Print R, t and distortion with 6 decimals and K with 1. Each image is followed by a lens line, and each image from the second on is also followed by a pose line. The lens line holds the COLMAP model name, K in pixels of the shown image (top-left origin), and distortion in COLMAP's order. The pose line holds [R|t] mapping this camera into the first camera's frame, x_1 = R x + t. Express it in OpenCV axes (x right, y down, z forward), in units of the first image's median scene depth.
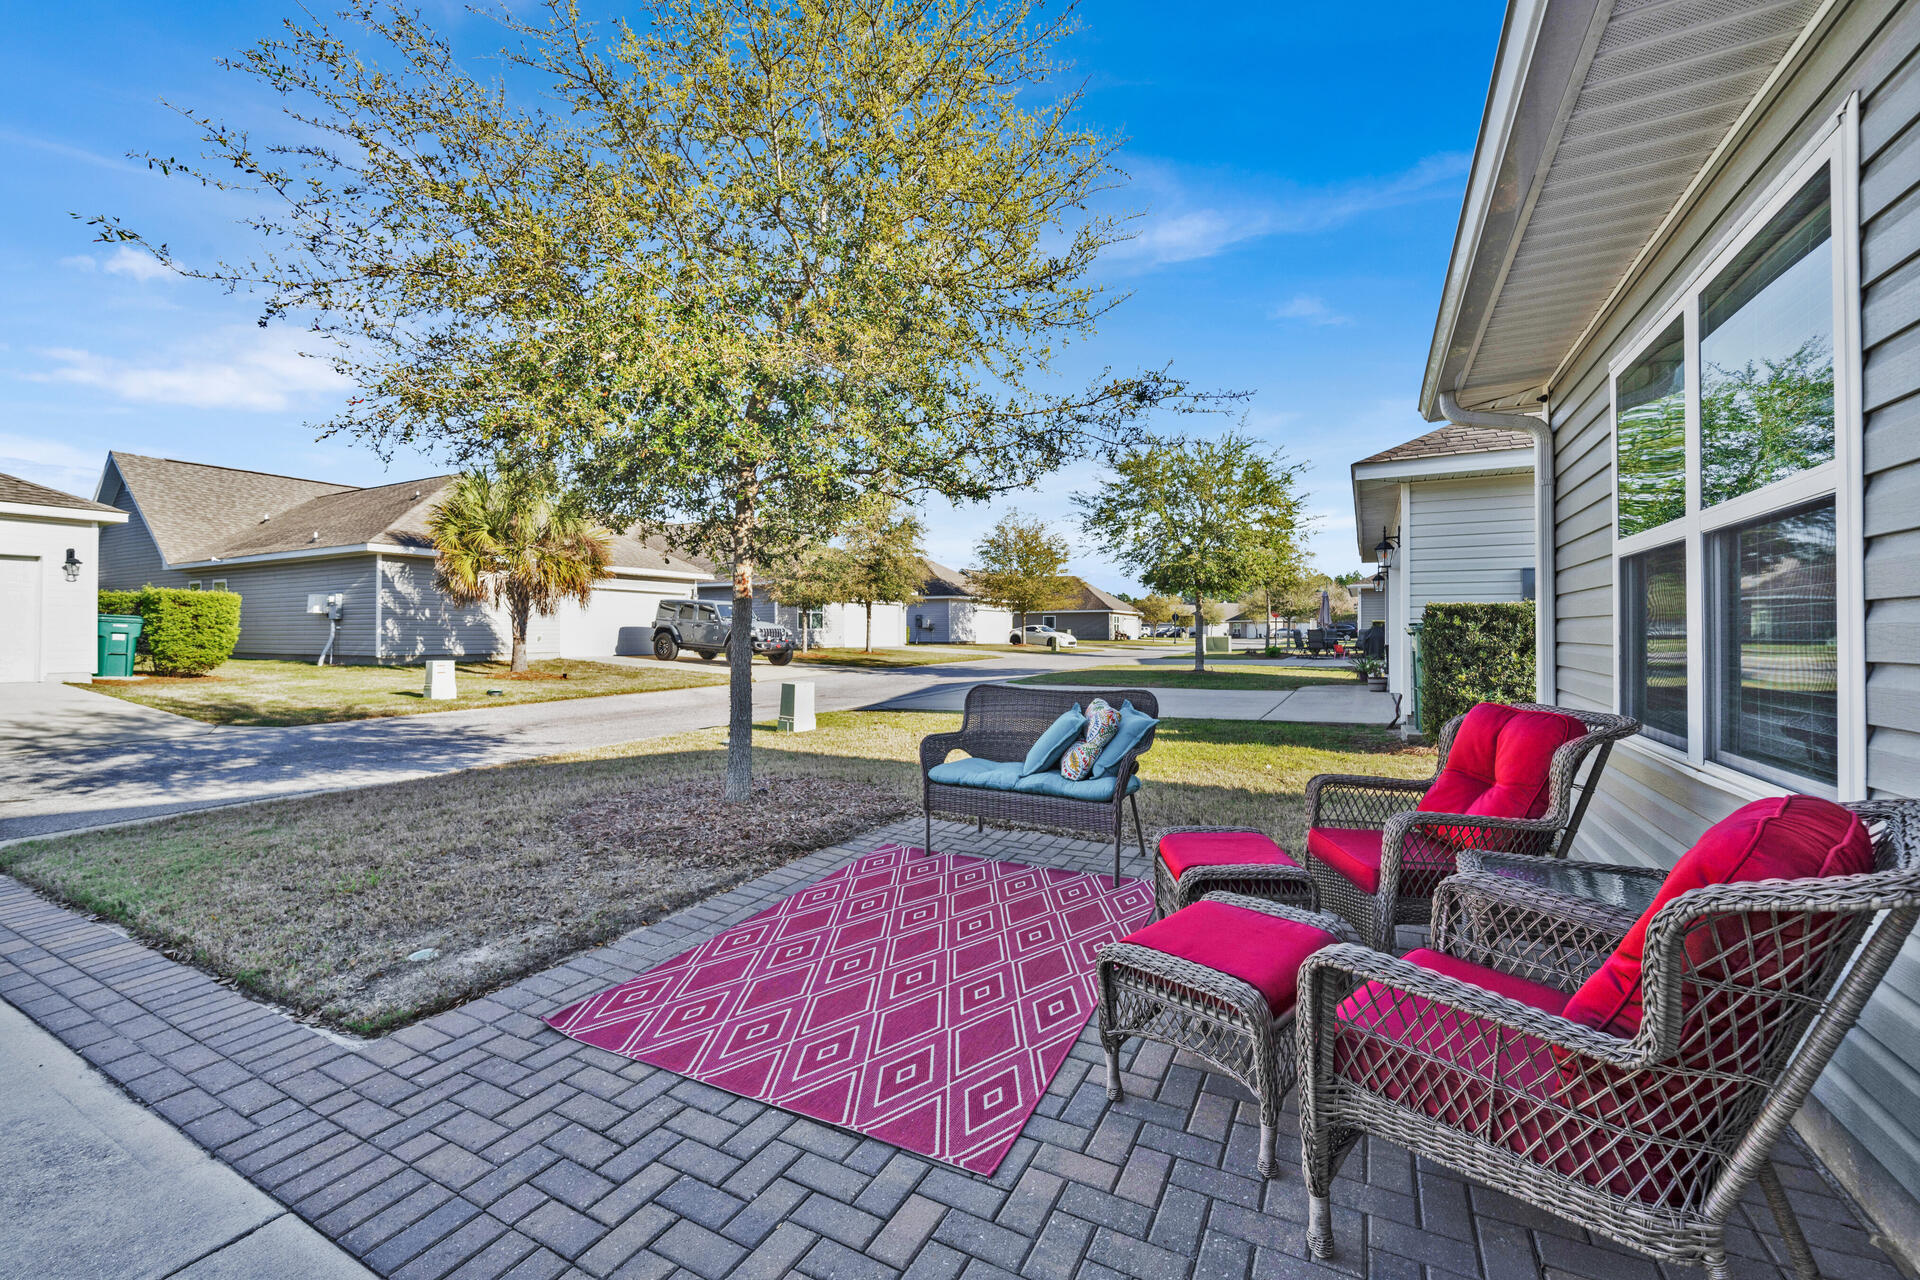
lens RADIAL K [[782.9, 0, 959.0], [0, 782.9, 648.4], [0, 0, 1]] dist [0.008040, 0.000102]
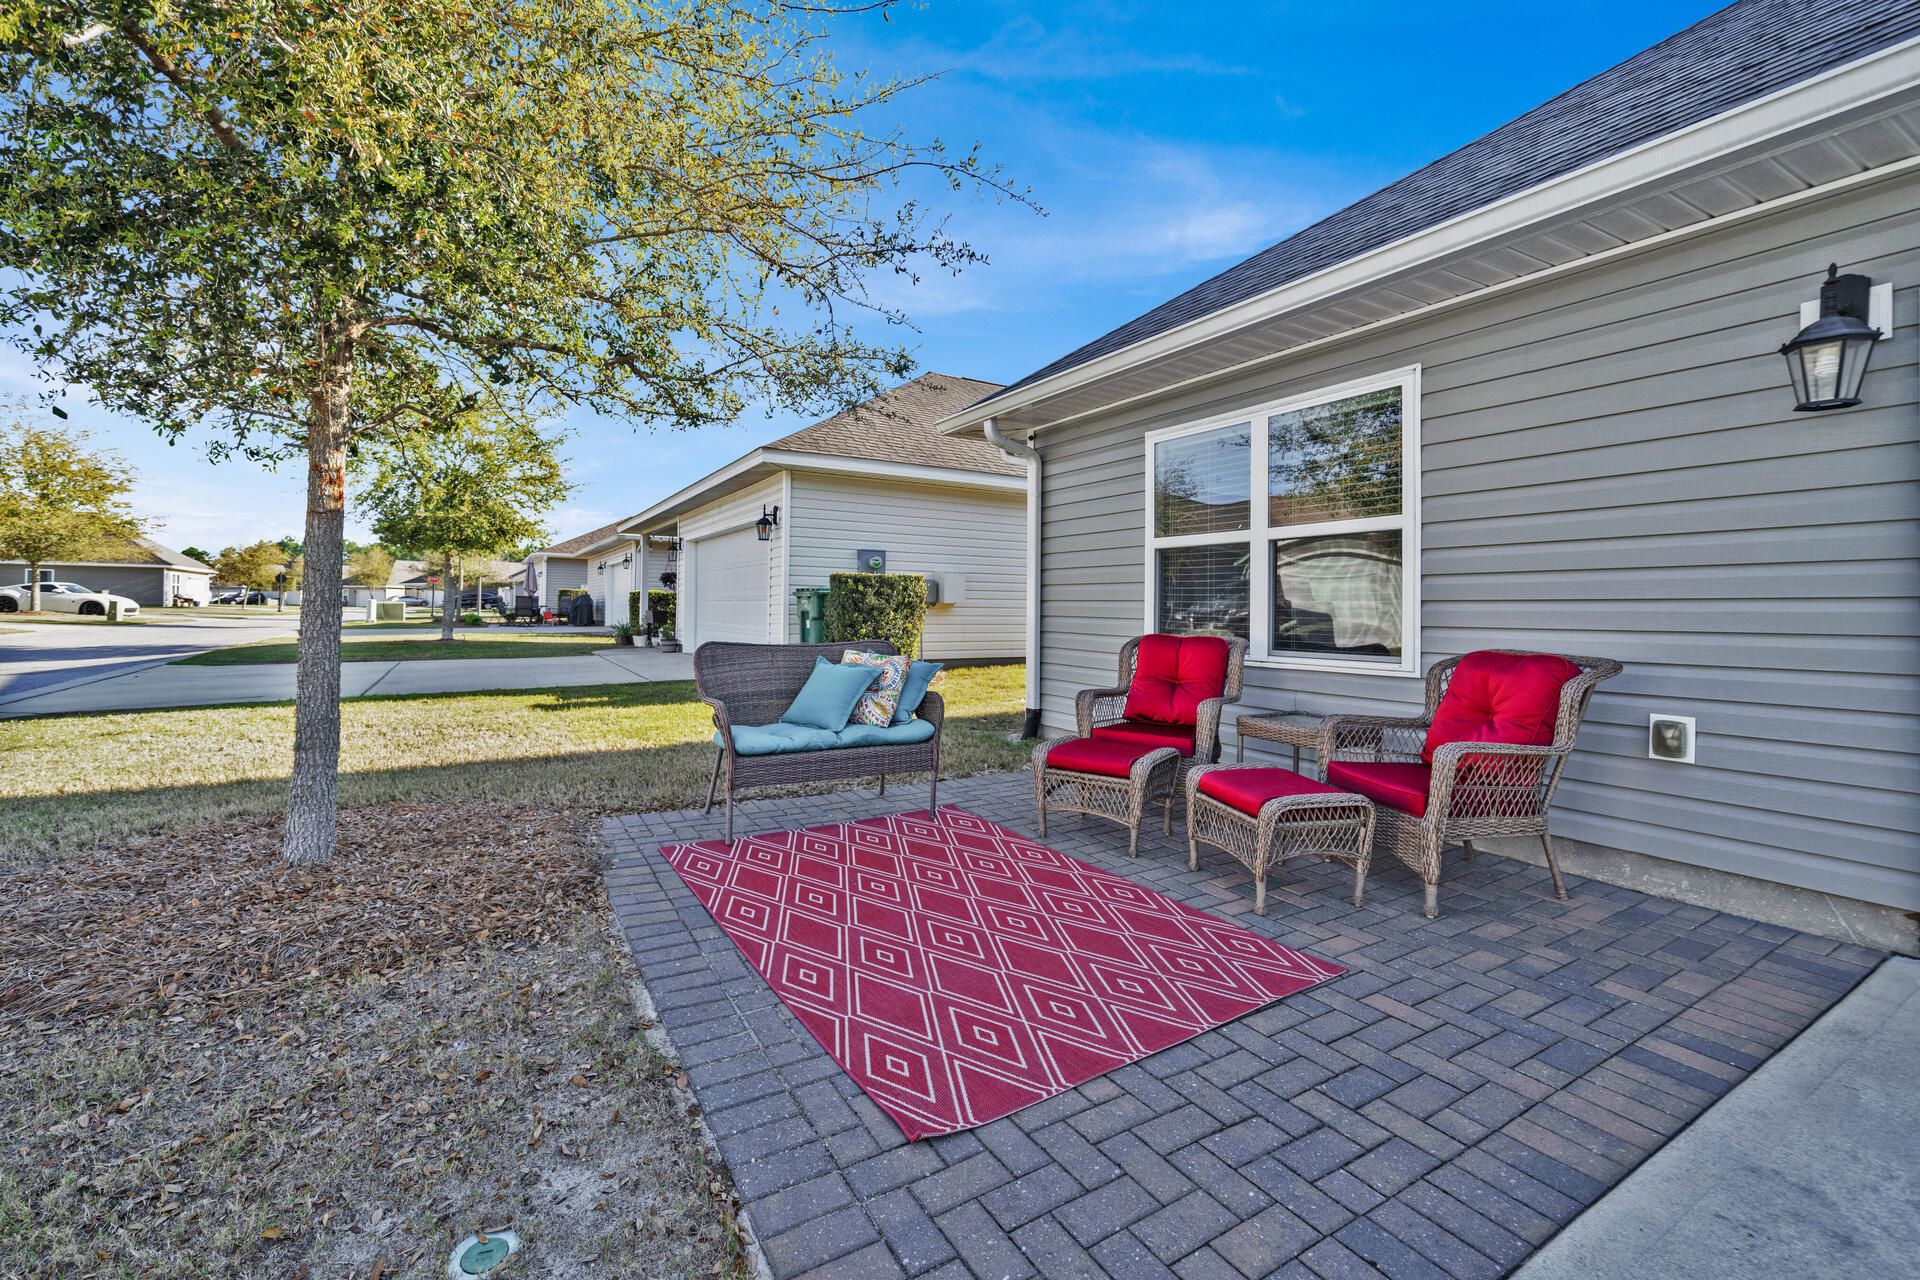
lens RADIAL K [[782.9, 0, 928.0], [0, 782.9, 615.6], [0, 0, 1]] dist [0.008040, 0.000102]
pose [[0.525184, -0.001254, 0.850988, -0.906166], [0.005300, 0.999984, -0.001797, 0.033209], [-0.850972, 0.005454, 0.525183, 0.542930]]
